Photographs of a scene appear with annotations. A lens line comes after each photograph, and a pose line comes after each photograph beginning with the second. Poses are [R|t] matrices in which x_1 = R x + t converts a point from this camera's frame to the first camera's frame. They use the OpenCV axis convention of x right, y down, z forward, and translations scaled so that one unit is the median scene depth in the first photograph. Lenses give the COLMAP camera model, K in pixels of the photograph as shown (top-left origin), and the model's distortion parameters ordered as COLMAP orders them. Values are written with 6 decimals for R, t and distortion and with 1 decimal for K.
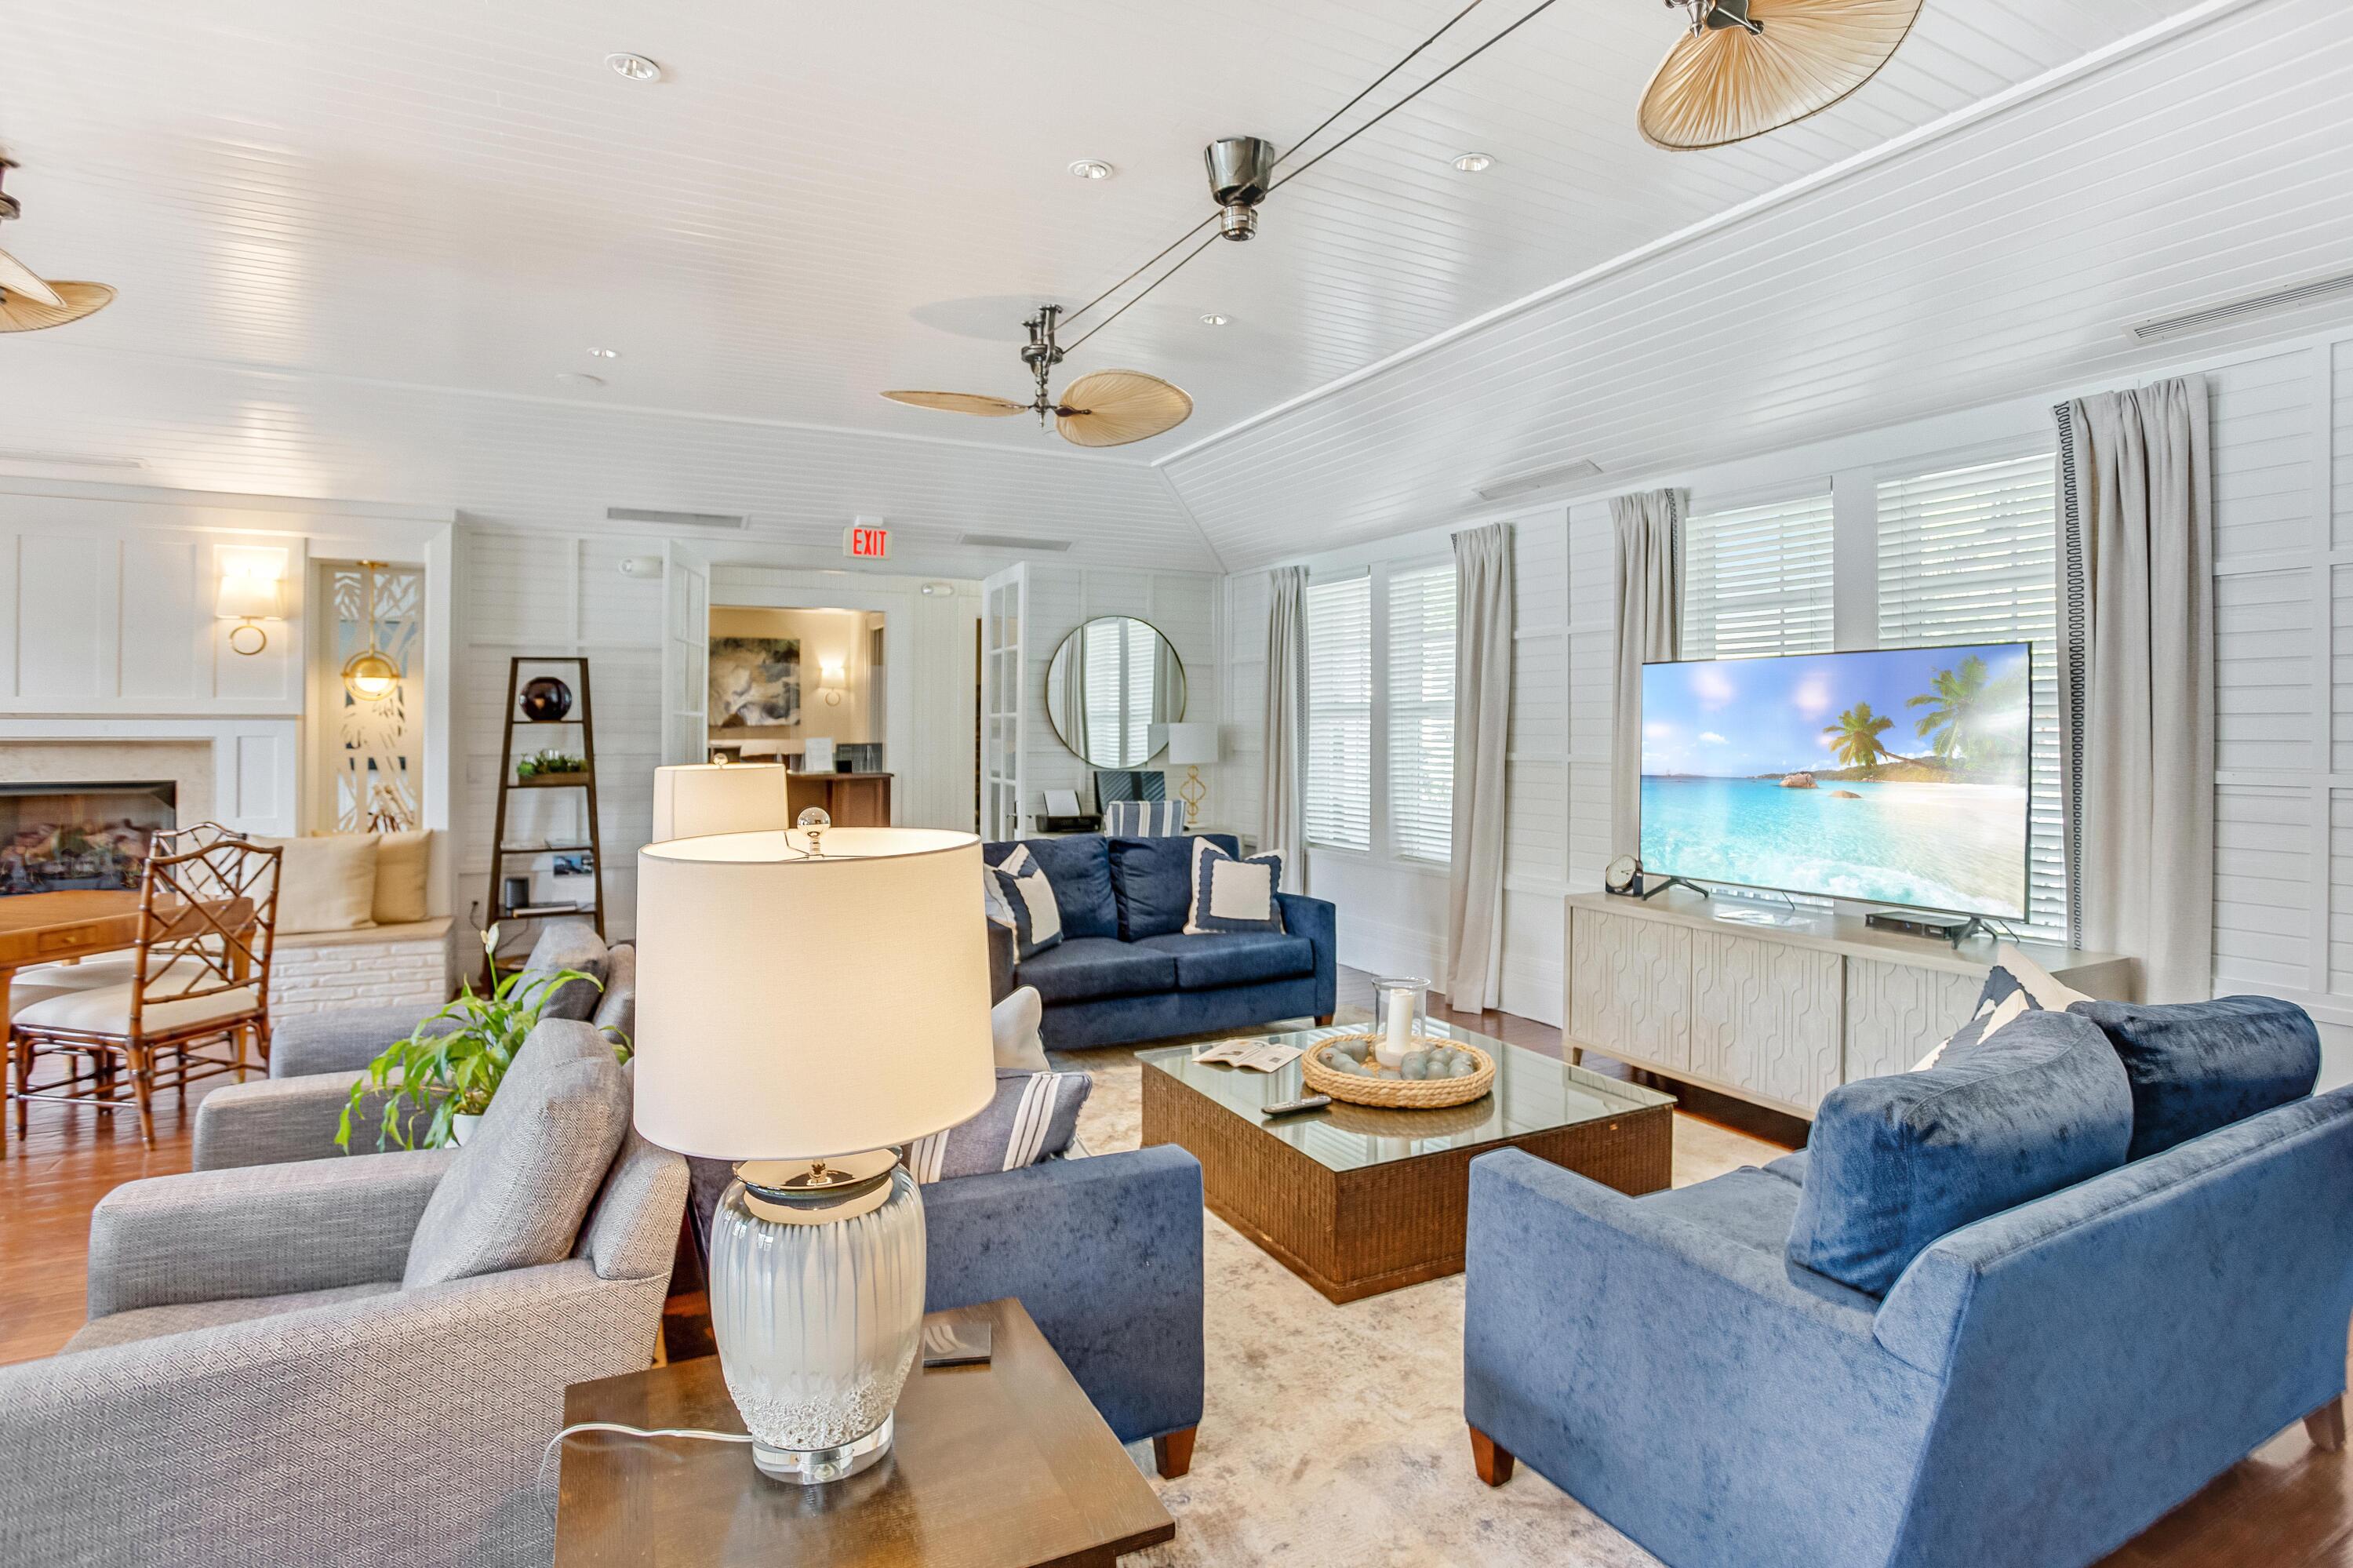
lens RADIAL K [[1280.8, 0, 1176.5], [0, 1280.8, 784.0], [0, 0, 1]] dist [-0.001287, 0.016641]
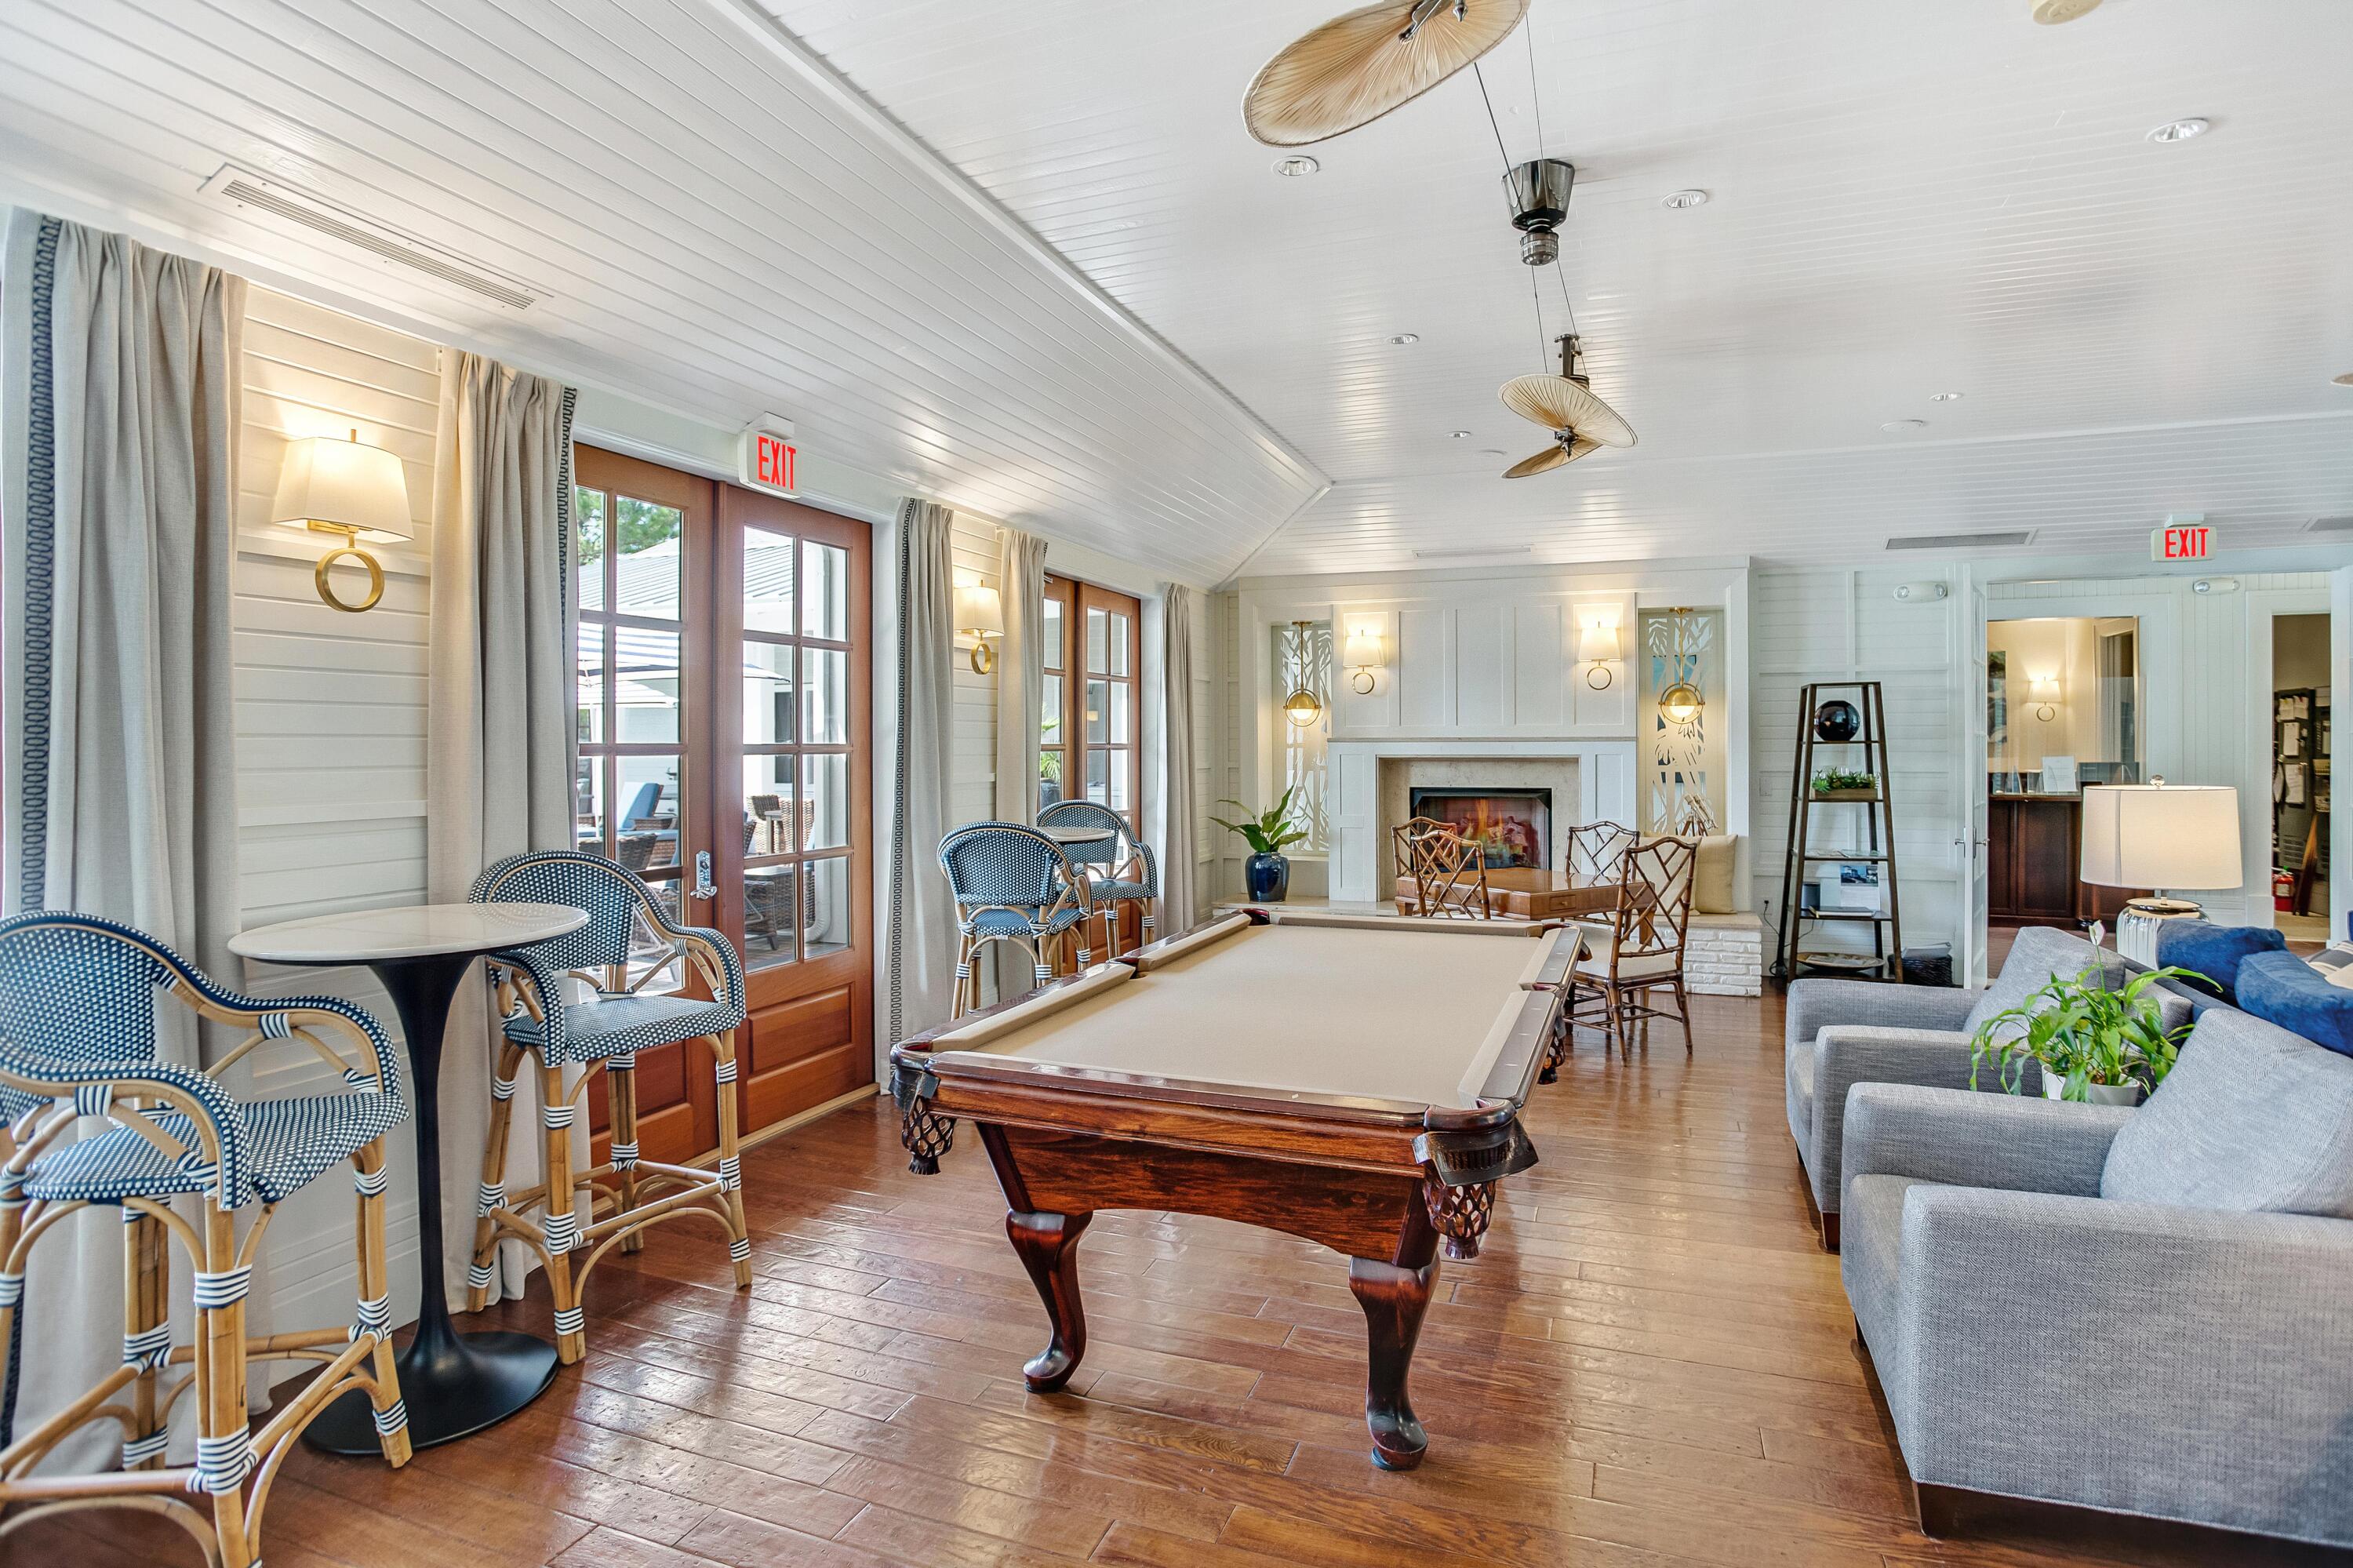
lens RADIAL K [[1280.8, 0, 1176.5], [0, 1280.8, 784.0], [0, 0, 1]] dist [-0.001287, 0.016641]
pose [[0.722264, 0.020419, -0.691316, -0.143146], [-0.028576, 0.999592, -0.000330, 0.004007], [0.691027, 0.019993, 0.722553, -0.180675]]
